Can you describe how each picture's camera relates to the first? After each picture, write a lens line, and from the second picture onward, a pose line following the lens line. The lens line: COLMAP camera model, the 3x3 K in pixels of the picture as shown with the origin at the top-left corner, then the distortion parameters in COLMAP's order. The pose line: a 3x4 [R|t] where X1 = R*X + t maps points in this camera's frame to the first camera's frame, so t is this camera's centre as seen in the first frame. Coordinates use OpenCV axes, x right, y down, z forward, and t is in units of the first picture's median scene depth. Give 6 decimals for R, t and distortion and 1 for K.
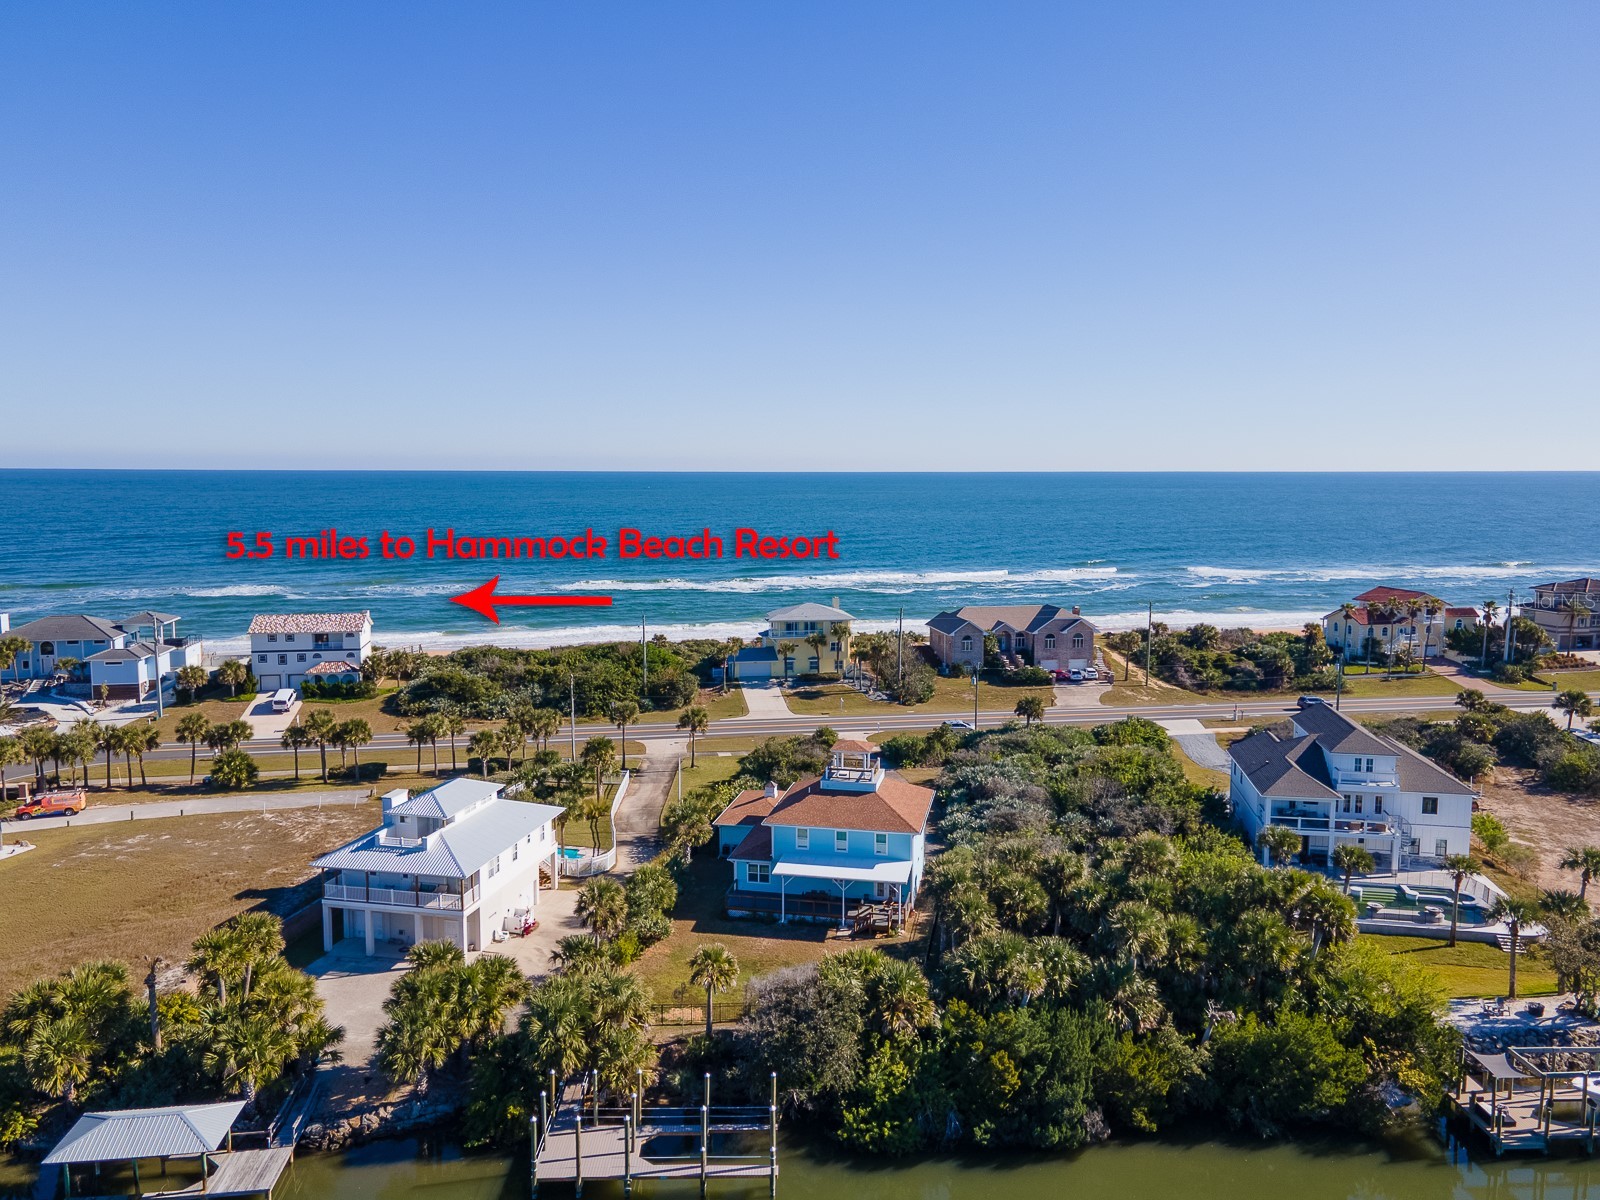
lens RADIAL K [[1183.8, 0, 799.5], [0, 1183.8, 611.7], [0, 0, 1]] dist [0.038262, 0.026059]
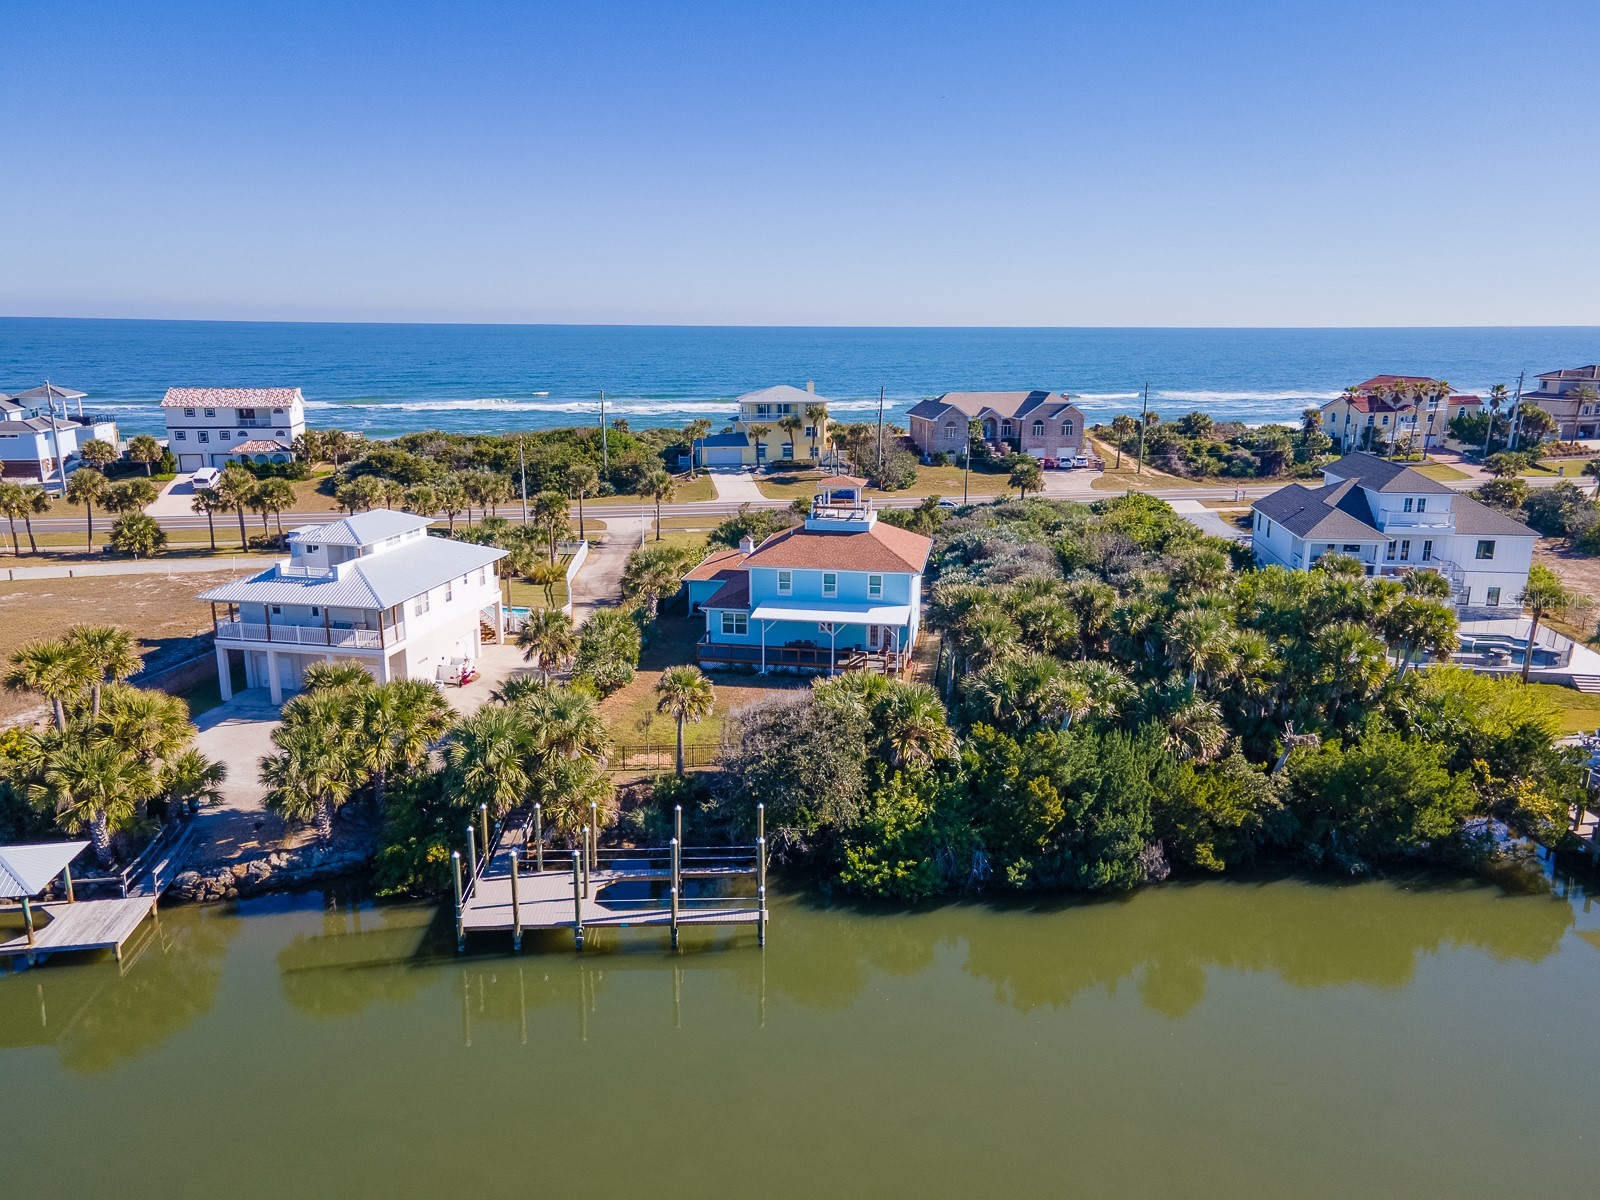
lens RADIAL K [[1151.2, 0, 800.0], [0, 1151.2, 600.0], [0, 0, 1]] dist [0.045088, 0.008155]
pose [[0.999528, -0.004155, 0.030452, -0.009919], [0.000547, 0.993070, 0.117523, 0.085957], [-0.030730, -0.117451, 0.992603, 0.131271]]
